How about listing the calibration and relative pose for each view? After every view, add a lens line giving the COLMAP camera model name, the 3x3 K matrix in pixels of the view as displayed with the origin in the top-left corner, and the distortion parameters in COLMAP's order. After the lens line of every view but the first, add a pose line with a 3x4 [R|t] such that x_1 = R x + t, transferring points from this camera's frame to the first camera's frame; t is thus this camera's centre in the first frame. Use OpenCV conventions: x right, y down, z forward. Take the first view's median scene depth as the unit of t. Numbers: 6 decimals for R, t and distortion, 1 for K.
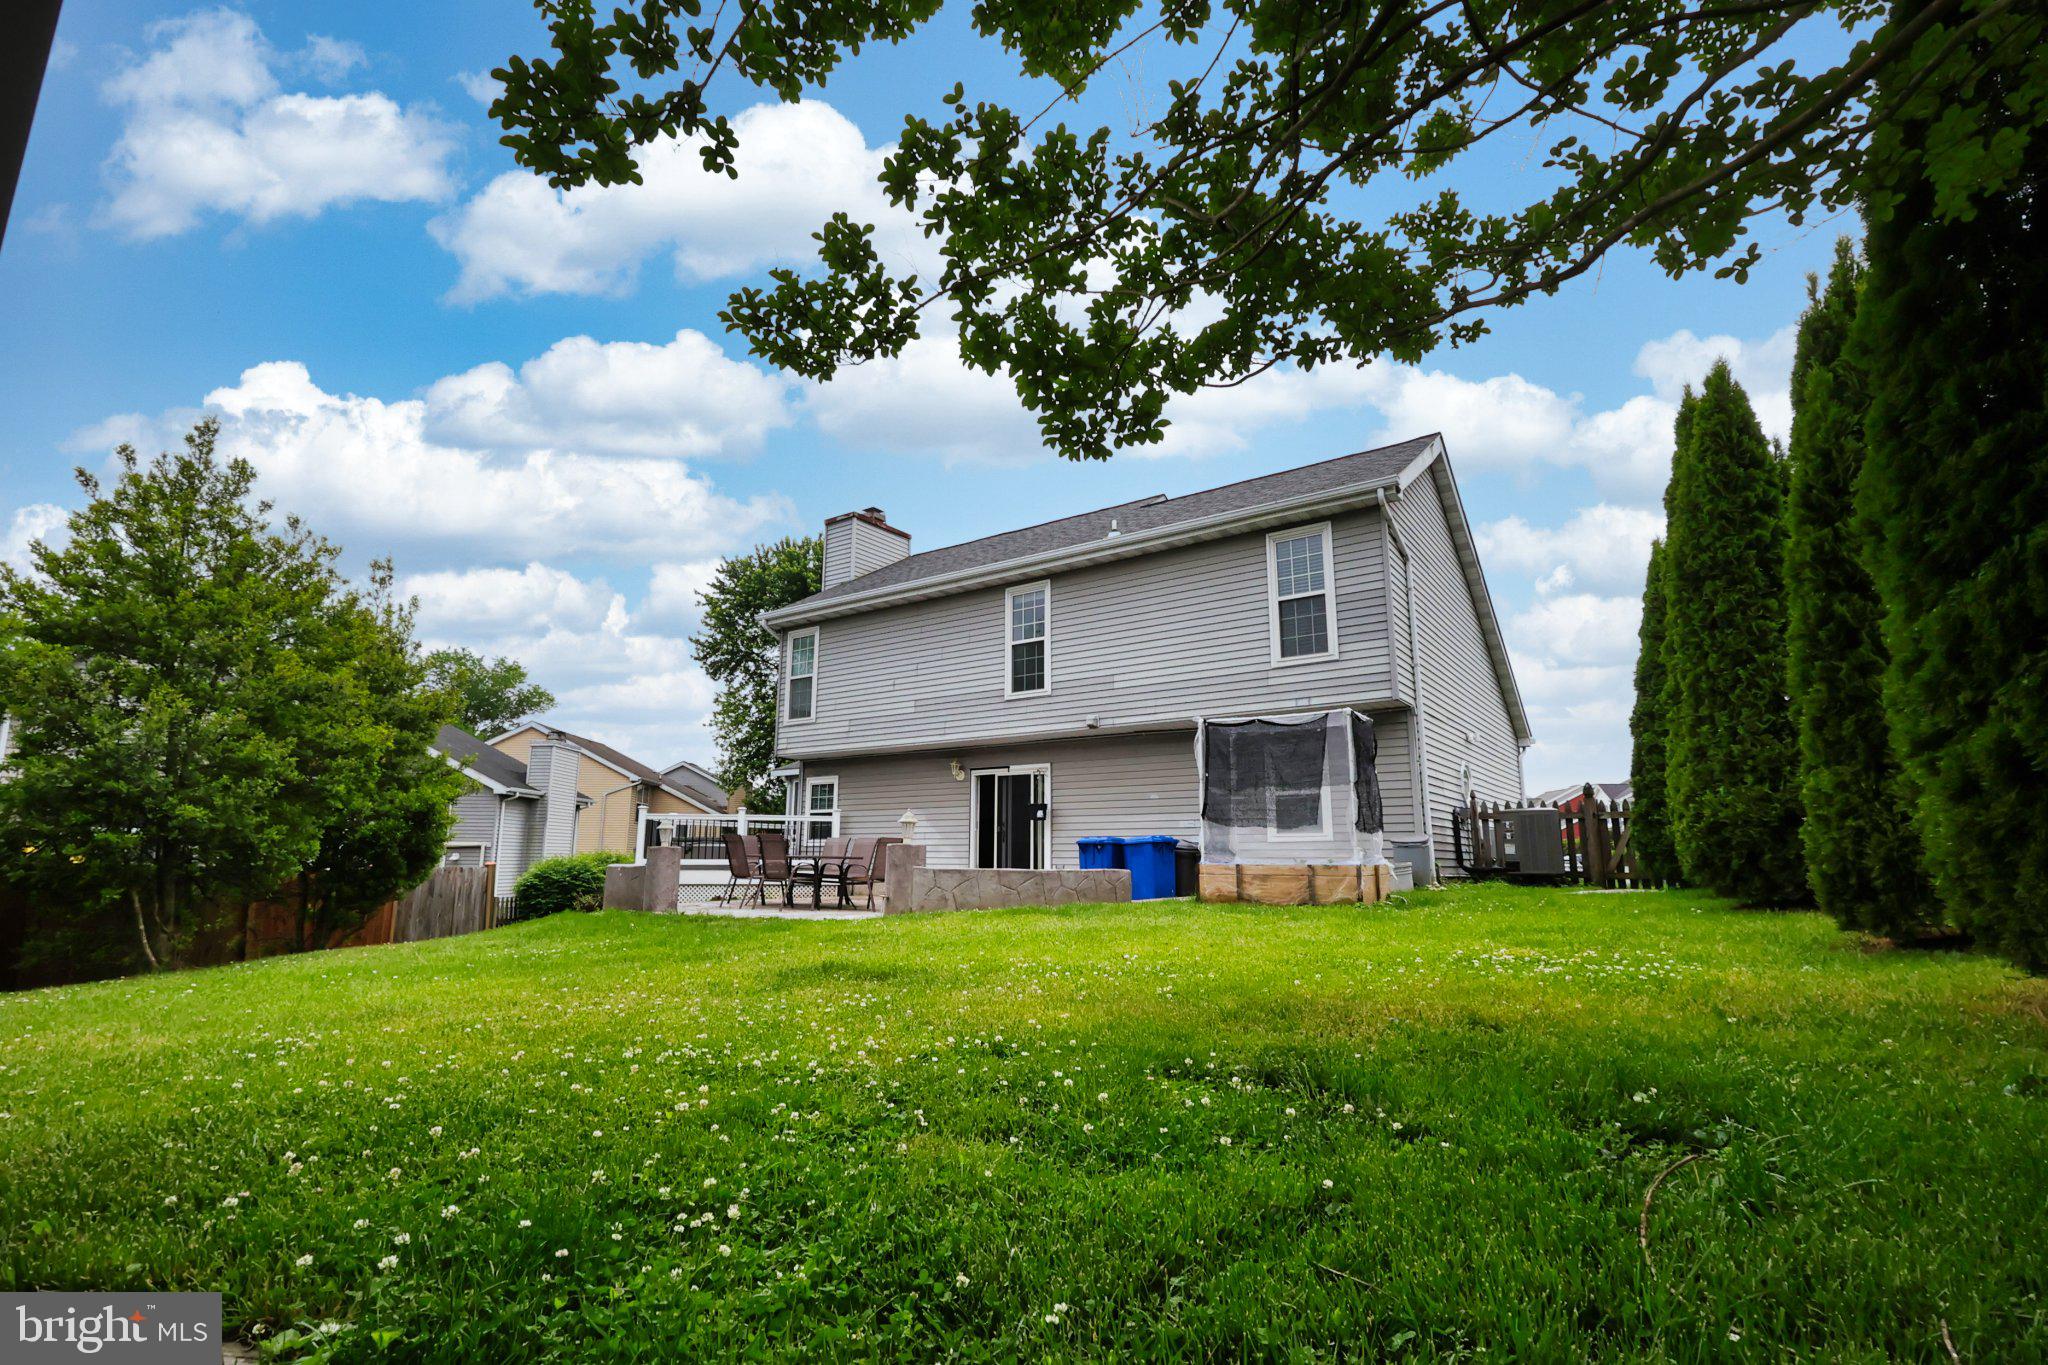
lens RADIAL K [[938.6, 0, 1031.3], [0, 938.6, 686.5], [0, 0, 1]] dist [-0.004707, 0.001593]
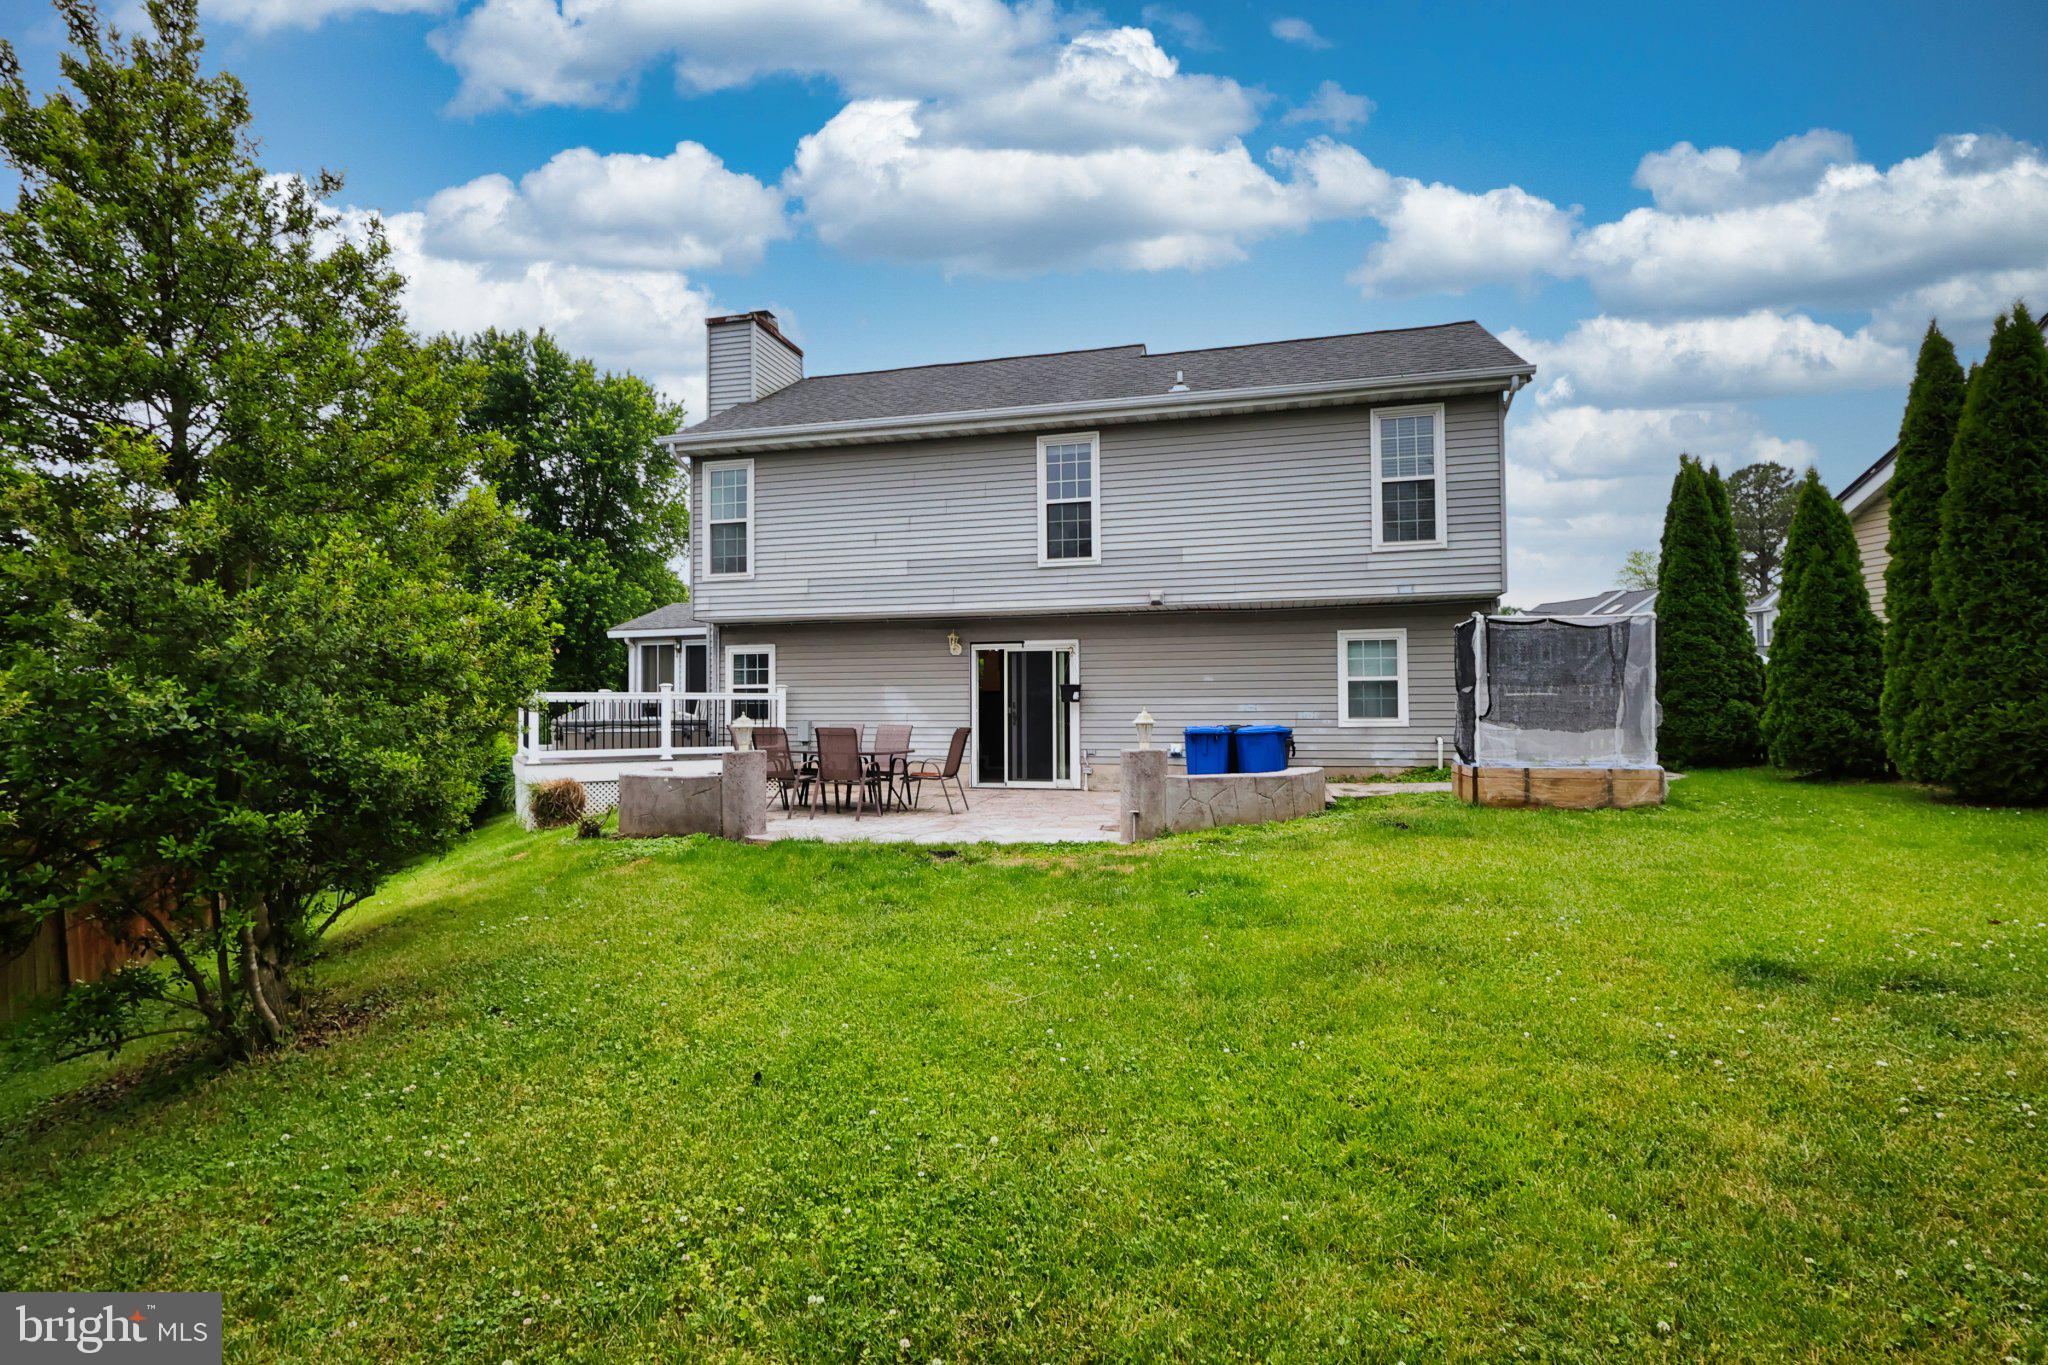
lens RADIAL K [[938.6, 0, 1031.3], [0, 938.6, 686.5], [0, 0, 1]] dist [-0.004707, 0.001593]
pose [[0.931738, -0.000831, 0.363130, -0.356851], [-0.056878, 0.987320, 0.148202, -0.005279], [-0.358649, -0.158740, 0.919876, 0.178248]]
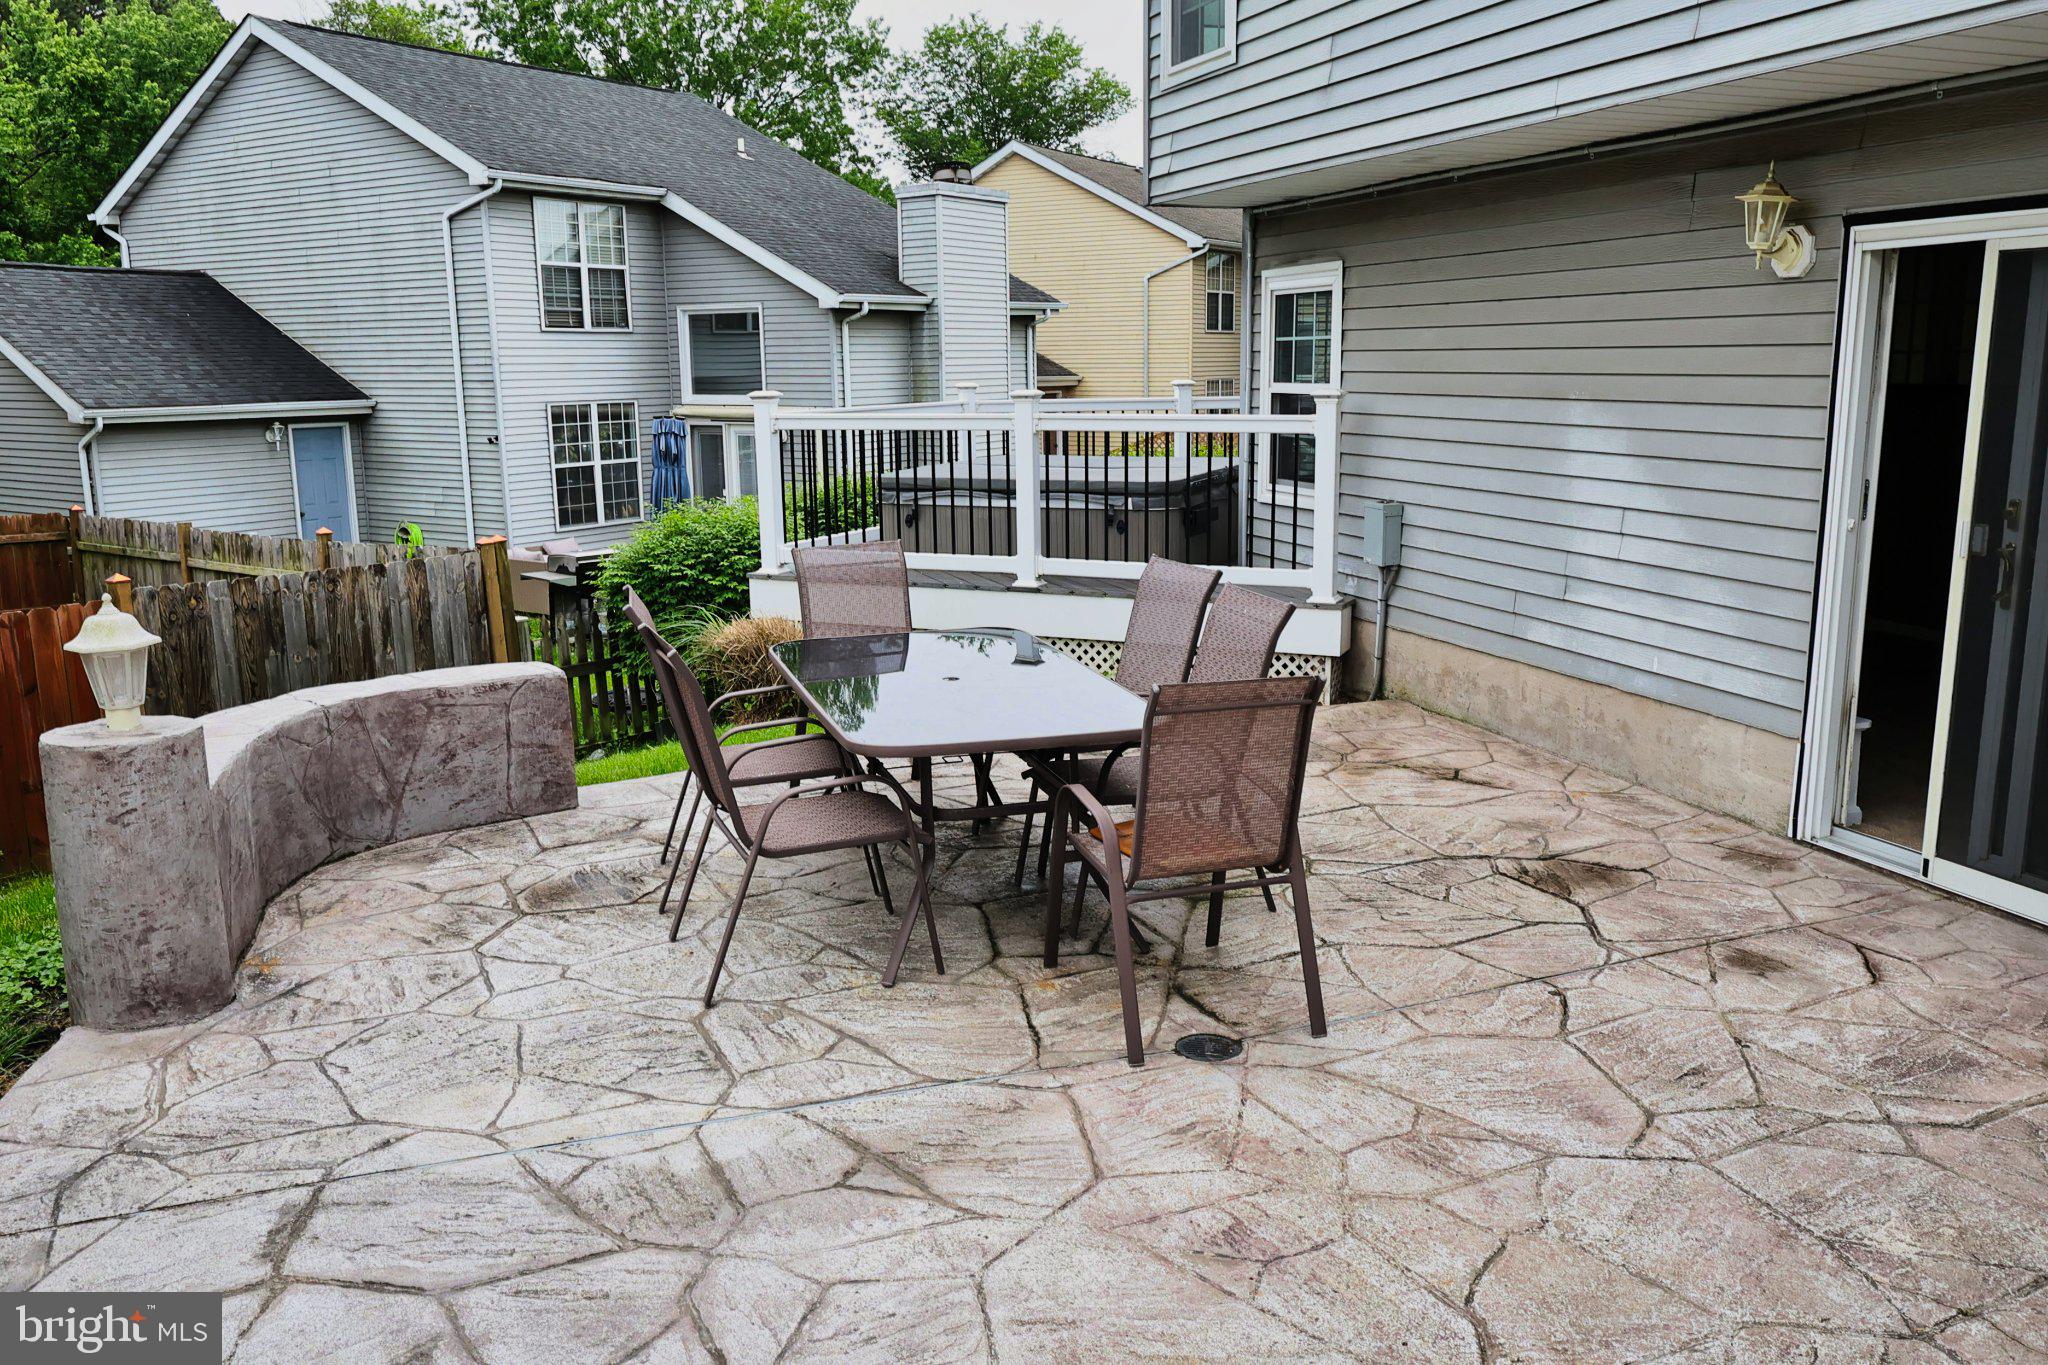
lens RADIAL K [[1594.2, 0, 1024.0], [0, 1594.2, 682.5], [0, 0, 1]] dist [-0.003020, -0.000239]
pose [[0.822063, 0.097942, -0.560910, -0.010601], [0.121808, 0.932041, 0.341266, 0.047392], [0.556215, -0.348866, 0.754266, 0.667478]]
